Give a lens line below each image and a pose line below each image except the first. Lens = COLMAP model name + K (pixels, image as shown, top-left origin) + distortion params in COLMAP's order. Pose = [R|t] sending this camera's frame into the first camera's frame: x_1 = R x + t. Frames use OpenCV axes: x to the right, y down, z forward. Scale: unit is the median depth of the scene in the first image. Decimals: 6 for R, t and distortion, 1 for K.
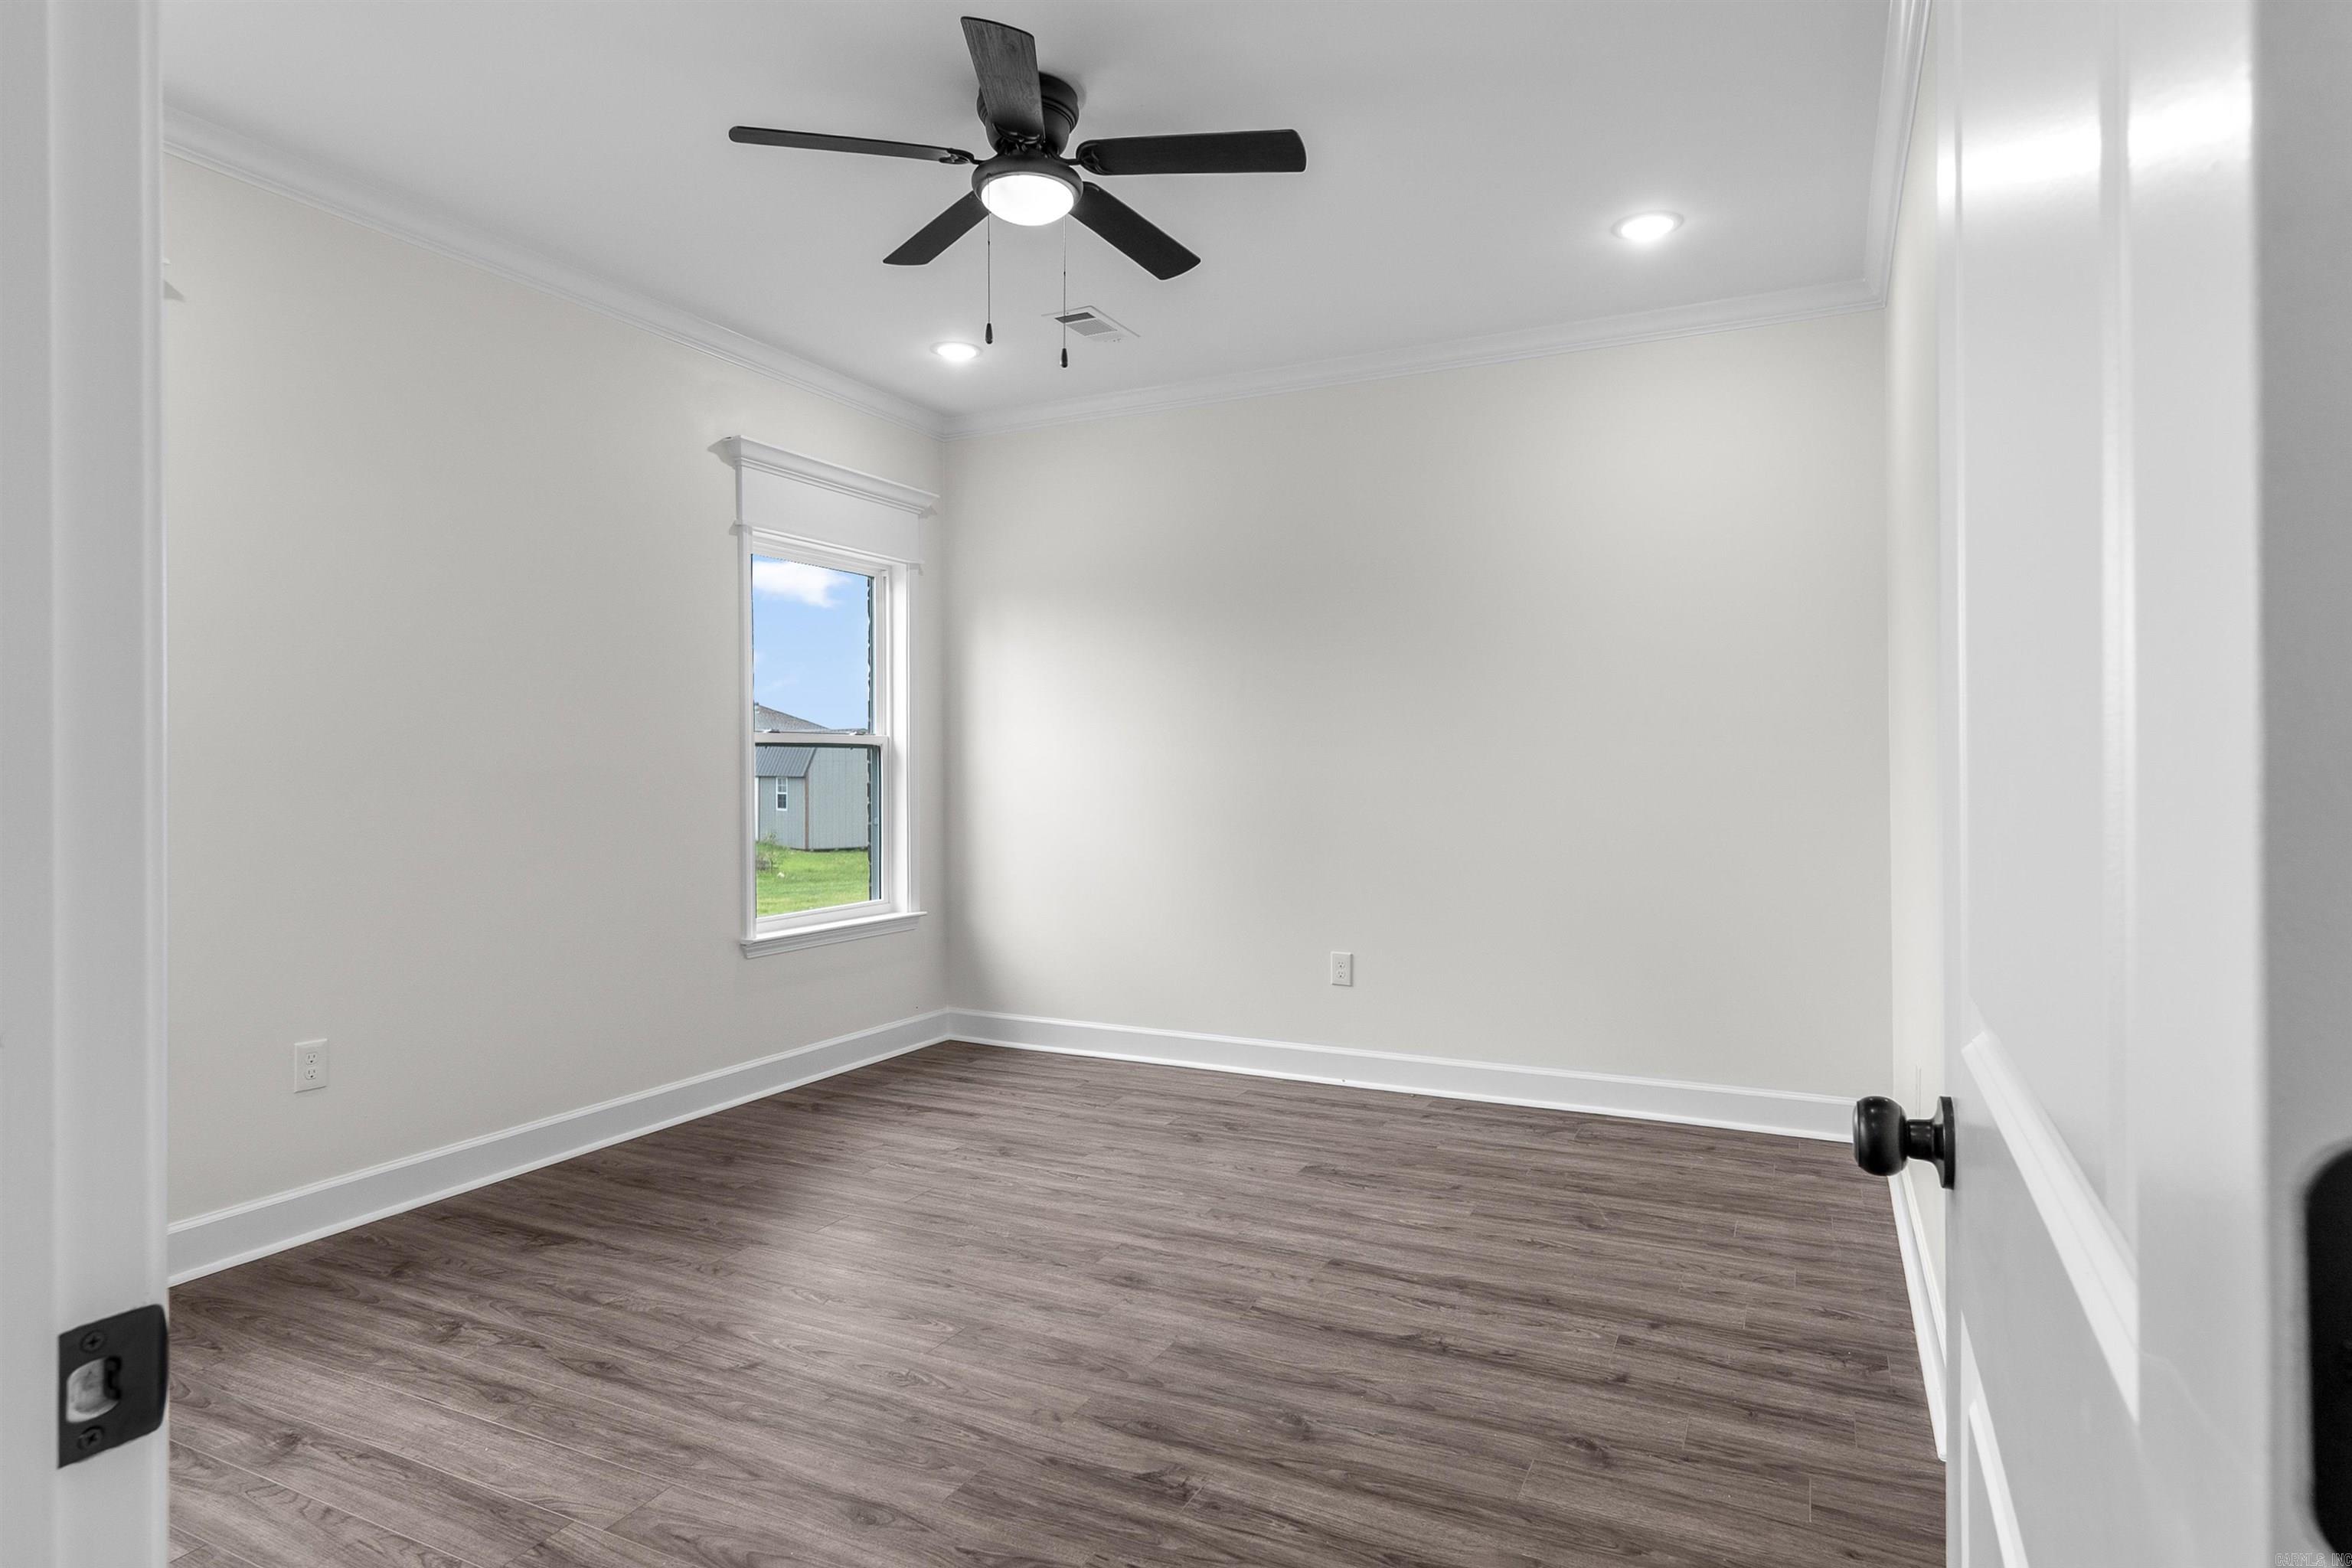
lens RADIAL K [[1287.3, 0, 1176.0], [0, 1287.3, 784.0], [0, 0, 1]] dist [-0.029794, 0.011492]
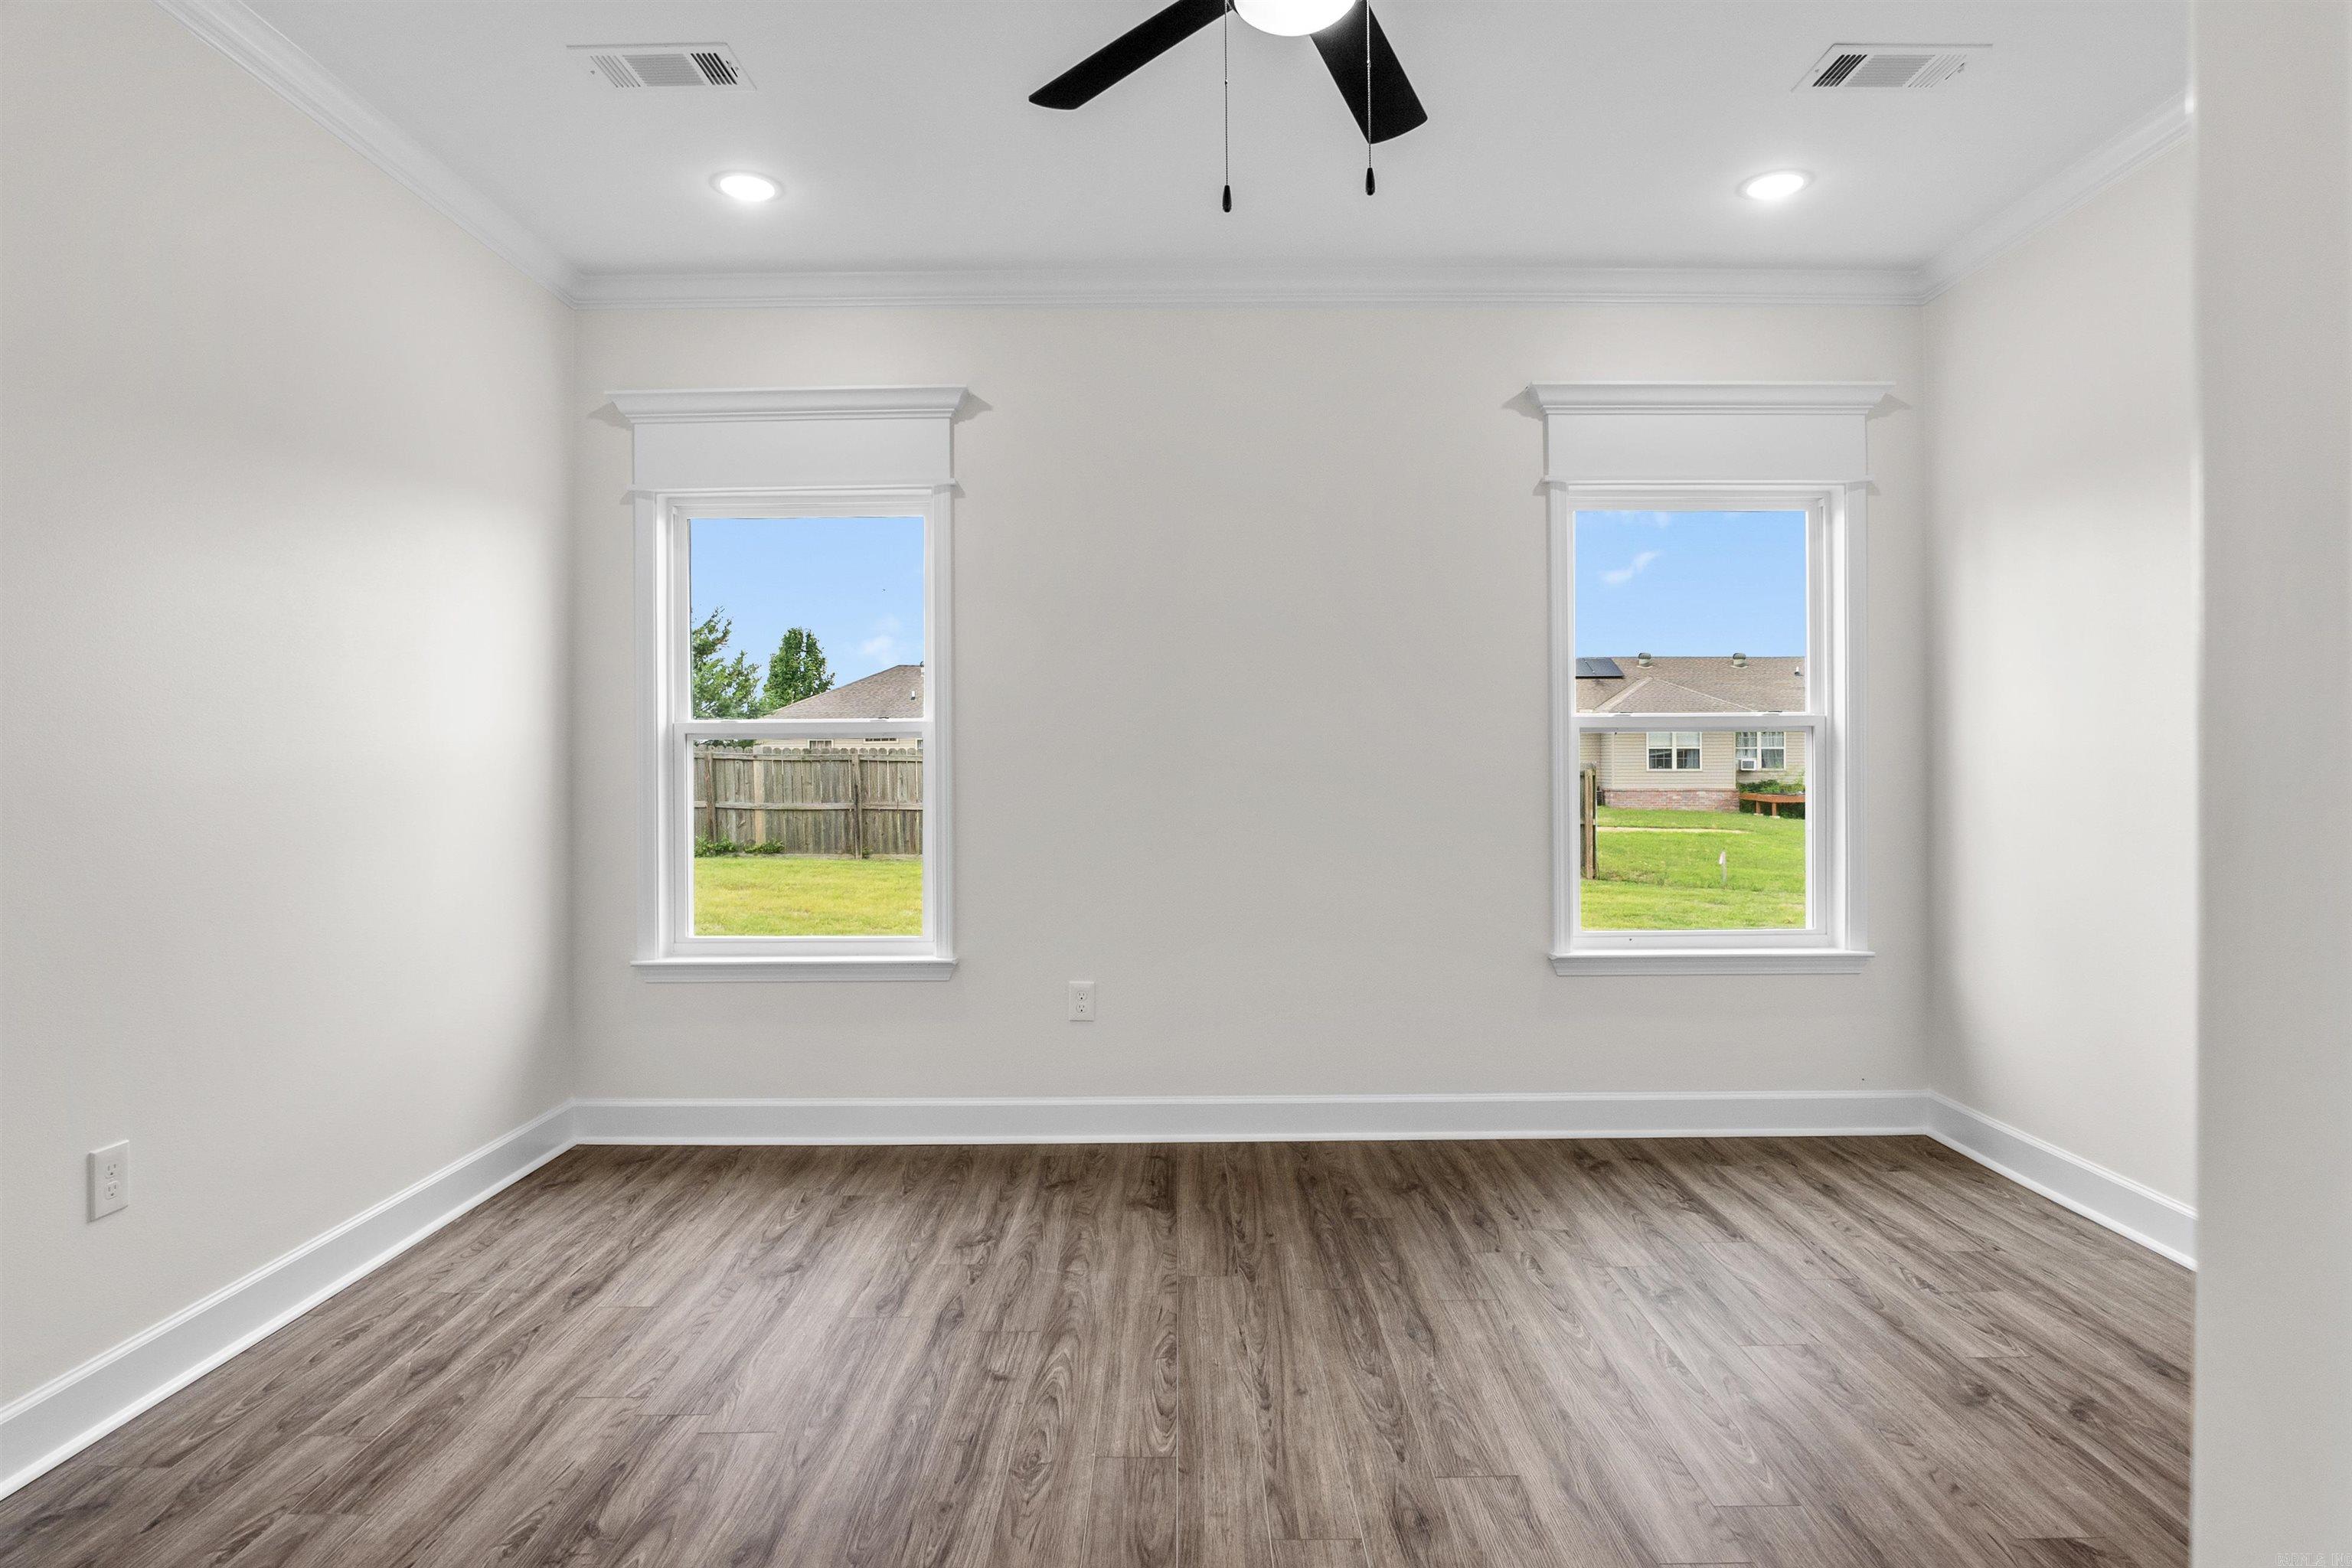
lens RADIAL K [[1255.1, 0, 1187.3], [0, 1255.1, 774.2], [0, 0, 1]] dist [-0.037287, 0.010215]
pose [[0.440980, 0.010063, -0.897460, 0.447982], [-0.007827, 0.999942, 0.007366, -0.008152], [0.897483, 0.003777, 0.441033, 0.553876]]
